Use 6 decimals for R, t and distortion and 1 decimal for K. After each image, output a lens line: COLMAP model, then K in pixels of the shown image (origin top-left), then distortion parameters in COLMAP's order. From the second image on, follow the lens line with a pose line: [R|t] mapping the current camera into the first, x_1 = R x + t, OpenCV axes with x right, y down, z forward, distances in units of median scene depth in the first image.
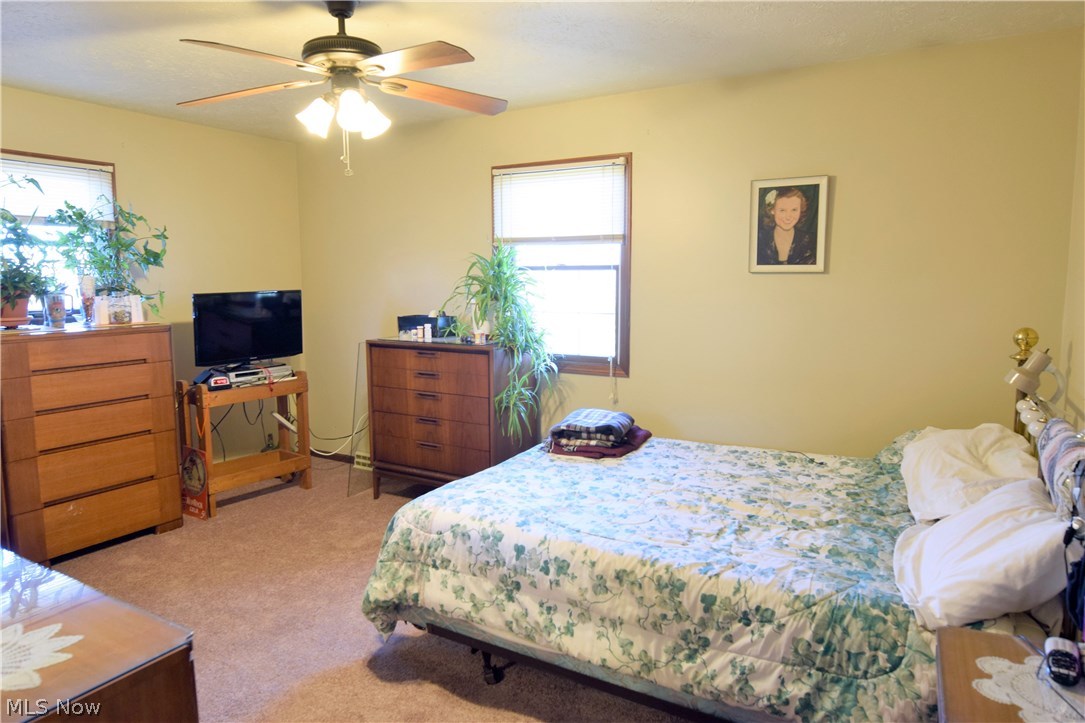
lens RADIAL K [[686.4, 0, 538.2], [0, 686.4, 360.5], [0, 0, 1]] dist [-0.017315, -0.002231]
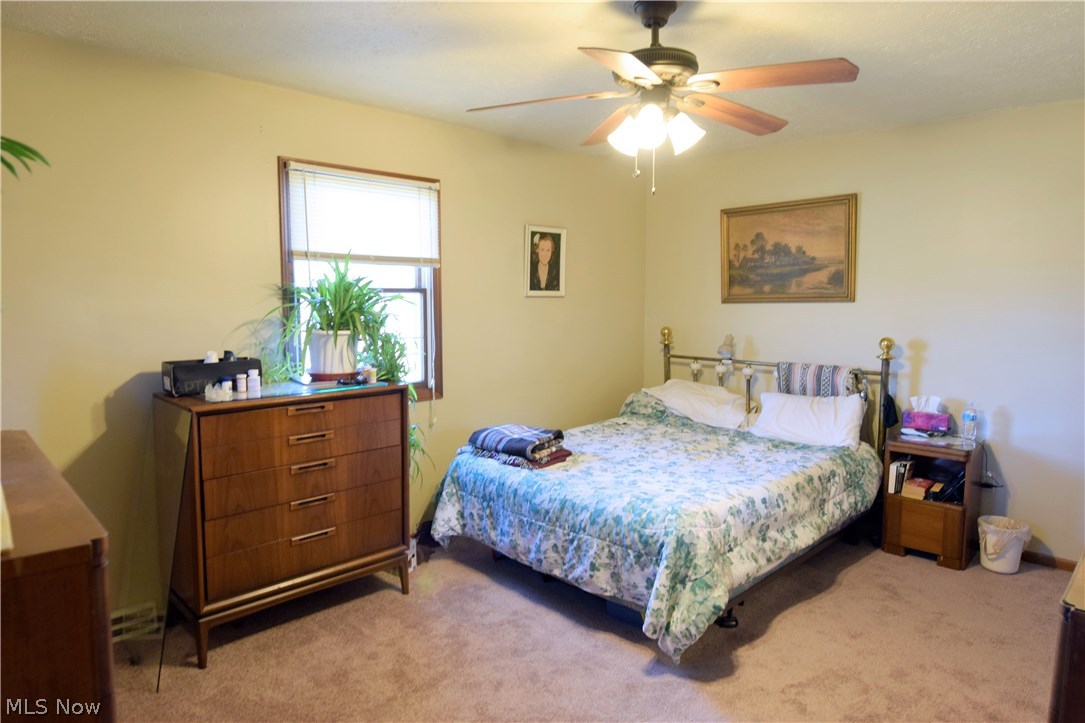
lens RADIAL K [[657.3, 0, 538.3], [0, 657.3, 360.6], [0, 0, 1]] dist [-0.018126, -0.002488]
pose [[0.256462, -0.090280, 0.962329, -0.910122], [0.117267, 0.991180, 0.061734, -0.088155], [-0.959414, 0.097017, 0.264787, 0.706961]]
